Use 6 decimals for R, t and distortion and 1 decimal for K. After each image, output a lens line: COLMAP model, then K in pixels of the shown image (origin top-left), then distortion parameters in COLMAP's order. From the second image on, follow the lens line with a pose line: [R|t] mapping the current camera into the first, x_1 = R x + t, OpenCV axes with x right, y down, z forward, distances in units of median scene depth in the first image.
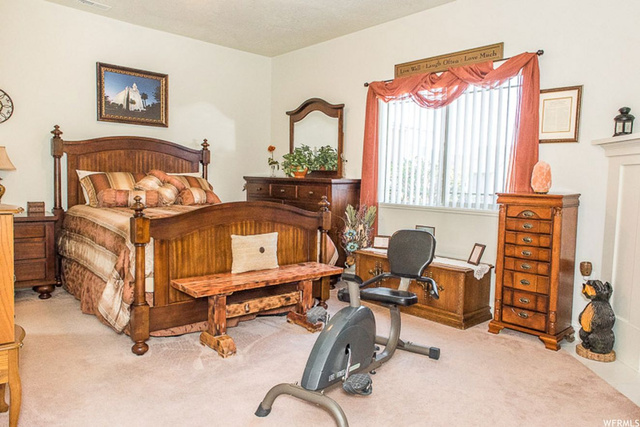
lens RADIAL K [[444.6, 0, 320.2], [0, 444.6, 213.3], [0, 0, 1]] dist [-0.004476, -0.002359]
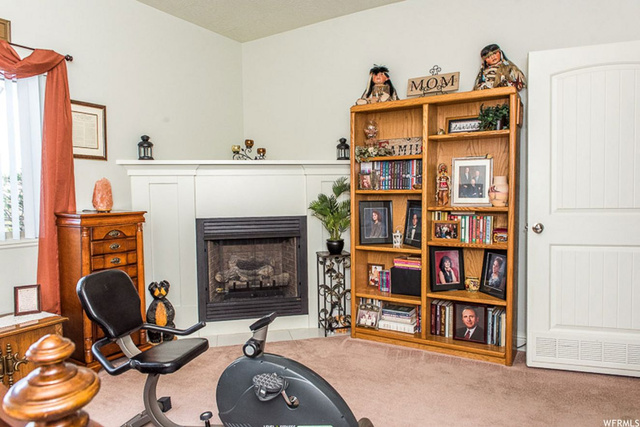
lens RADIAL K [[444.6, 0, 320.6], [0, 444.6, 214.9], [0, 0, 1]] dist [-0.004476, -0.002359]
pose [[-0.273286, -0.066376, 0.959640, -0.556790], [0.077173, 0.992888, 0.090653, -0.089527], [-0.958832, 0.098832, -0.266220, 0.808380]]
